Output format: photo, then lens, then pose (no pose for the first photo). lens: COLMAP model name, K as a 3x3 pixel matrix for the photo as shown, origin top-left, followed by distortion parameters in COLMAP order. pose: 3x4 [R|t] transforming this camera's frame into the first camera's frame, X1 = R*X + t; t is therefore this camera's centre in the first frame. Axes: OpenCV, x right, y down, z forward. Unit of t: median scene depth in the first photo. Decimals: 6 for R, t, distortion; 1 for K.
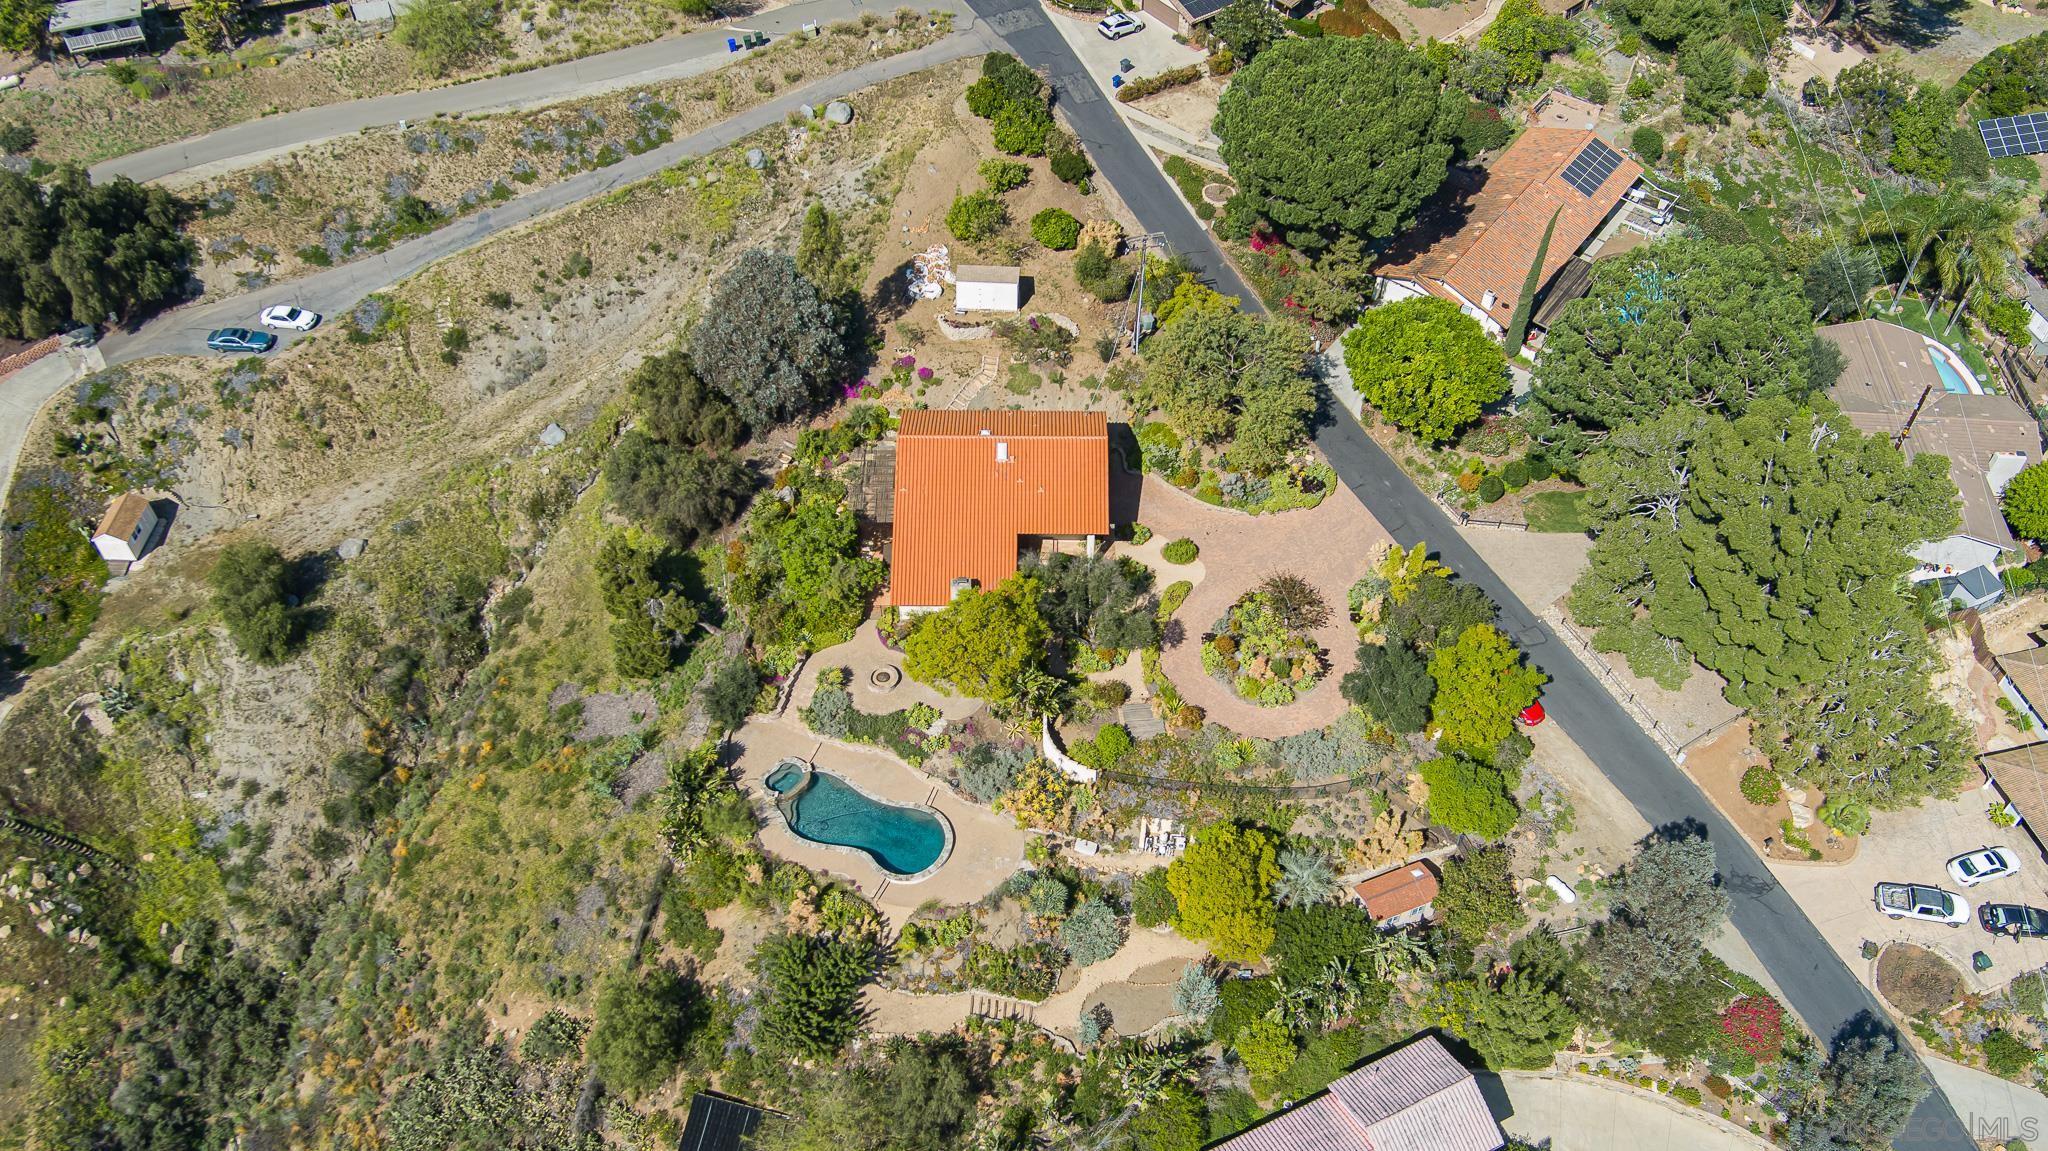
lens RADIAL K [[1656.2, 0, 1022.7], [0, 1656.2, 575.7], [0, 0, 1]] dist [-0.054442, 0.017651]
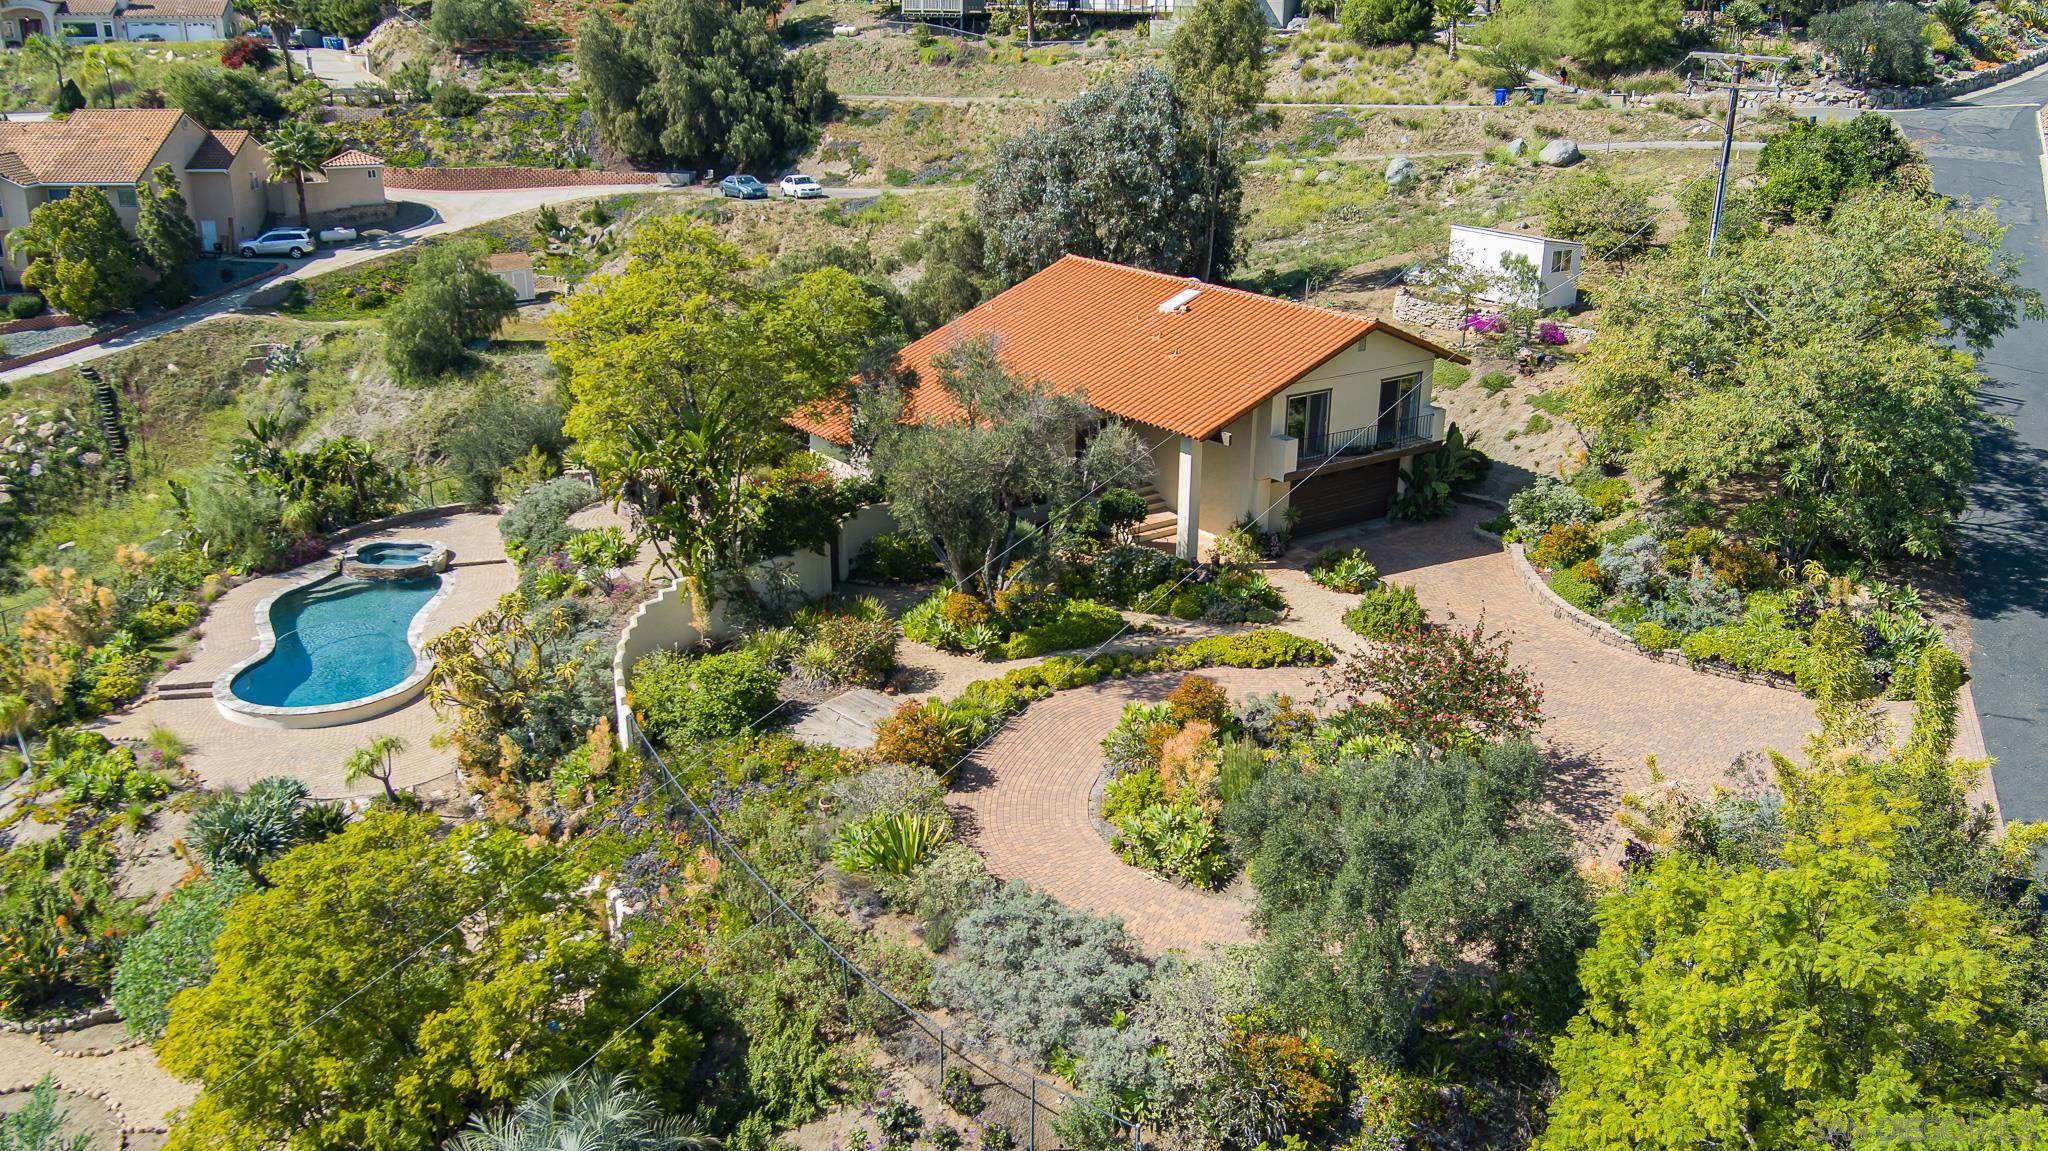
lens RADIAL K [[1656.2, 0, 1019.6], [0, 1656.2, 572.2], [0, 0, 1]] dist [-0.054442, 0.017651]
pose [[0.604374, 0.273722, -0.748203, 0.325608], [-0.601157, 0.772966, -0.202814, 0.104690], [0.522821, 0.572363, 0.631711, 0.719475]]
